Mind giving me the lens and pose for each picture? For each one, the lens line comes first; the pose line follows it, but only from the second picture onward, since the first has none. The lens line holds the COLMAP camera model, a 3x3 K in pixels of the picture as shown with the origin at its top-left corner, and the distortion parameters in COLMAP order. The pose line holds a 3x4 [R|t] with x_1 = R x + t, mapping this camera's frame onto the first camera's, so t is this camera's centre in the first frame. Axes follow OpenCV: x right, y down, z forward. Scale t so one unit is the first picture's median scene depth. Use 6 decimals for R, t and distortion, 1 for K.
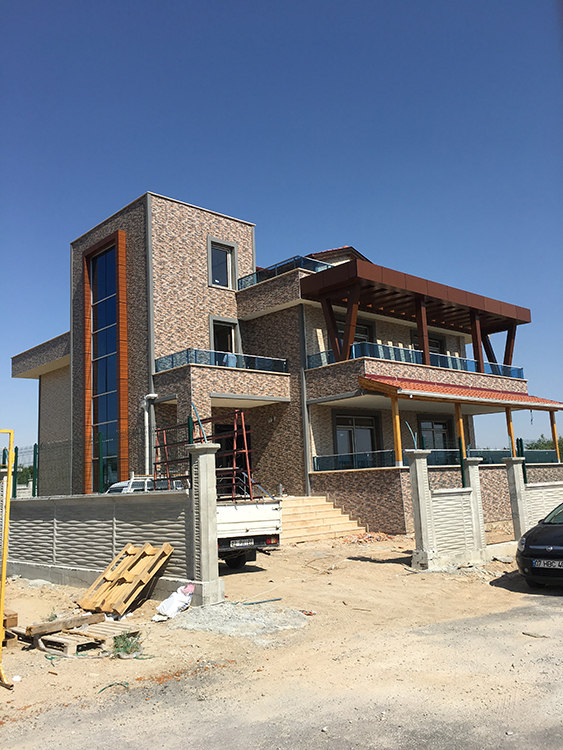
lens RADIAL K [[644.6, 0, 281.5], [0, 644.6, 375.0], [0, 0, 1]] dist [0.083450, -0.106218]
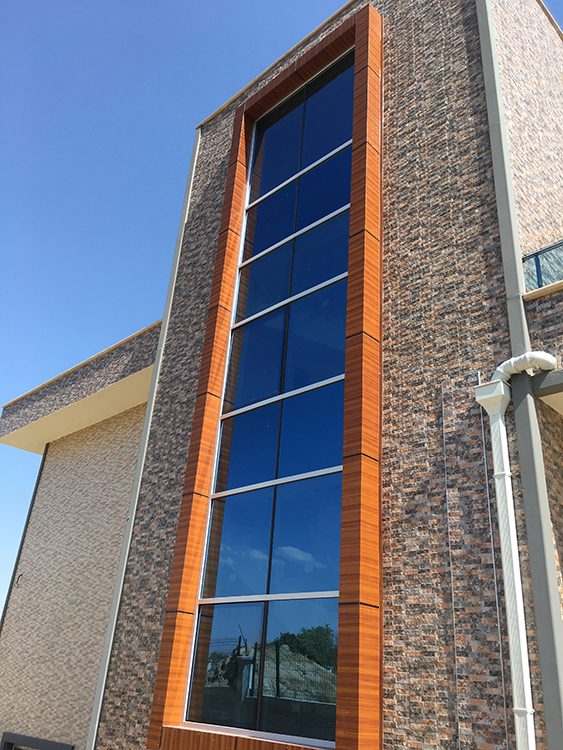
lens RADIAL K [[644.6, 0, 281.5], [0, 644.6, 375.0], [0, 0, 1]] dist [0.083450, -0.106218]
pose [[0.991805, 0.127710, -0.003516, -0.283634], [-0.123215, 0.948896, -0.290542, 0.119951], [-0.033769, 0.288594, 0.956856, 0.709521]]
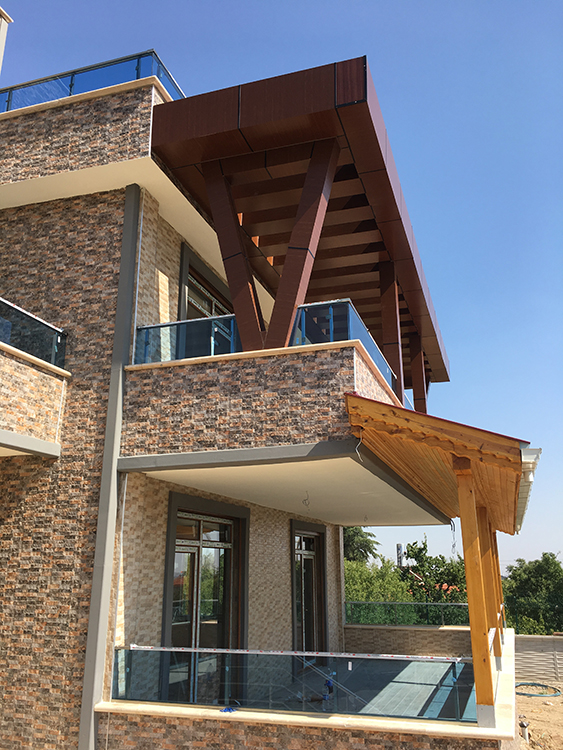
lens RADIAL K [[644.6, 0, 281.5], [0, 644.6, 375.0], [0, 0, 1]] dist [0.083450, -0.106218]
pose [[0.871881, 0.182414, 0.454475, -0.044295], [-0.117083, 0.978769, -0.168236, 0.043218], [-0.475515, 0.093470, 0.874728, 0.660838]]
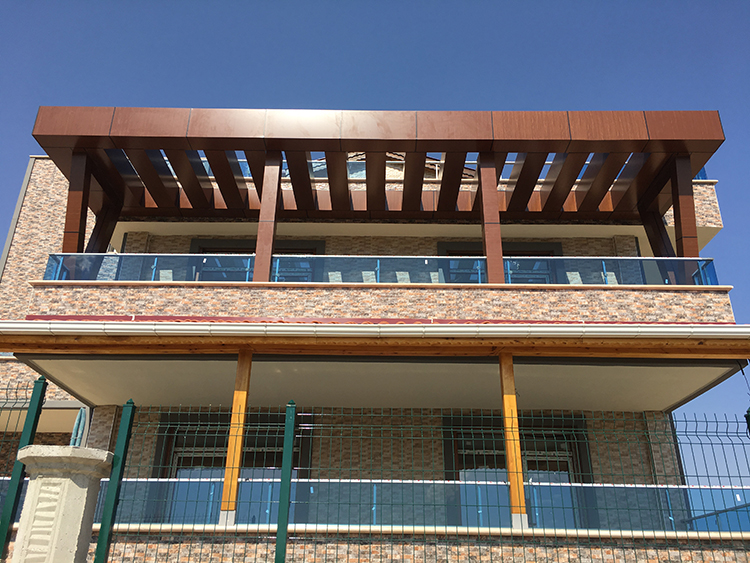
lens RADIAL K [[587.3, 0, 376.6], [0, 587.3, 332.2], [0, 0, 1]] dist [0.068710, 0.000932]
pose [[0.750411, -0.190886, -0.632807, 0.523738], [0.072502, 0.975385, -0.208248, 0.104354], [0.656983, 0.110391, 0.745780, 0.761805]]
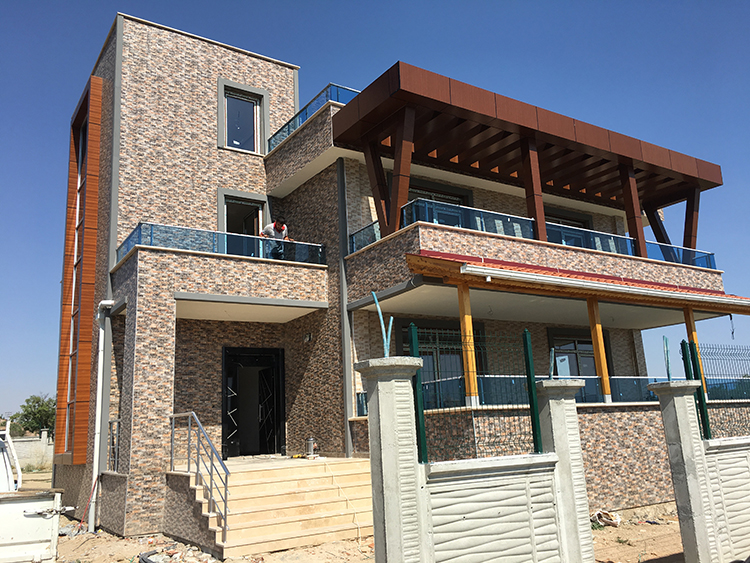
lens RADIAL K [[644.6, 0, 375.0], [0, 644.6, 281.5], [0, 0, 1]] dist [0.083450, -0.106218]
pose [[0.988308, -0.040745, -0.146923, 0.156847], [0.032290, 0.997707, -0.059482, 0.055082], [0.149010, 0.054042, 0.987358, 0.366764]]
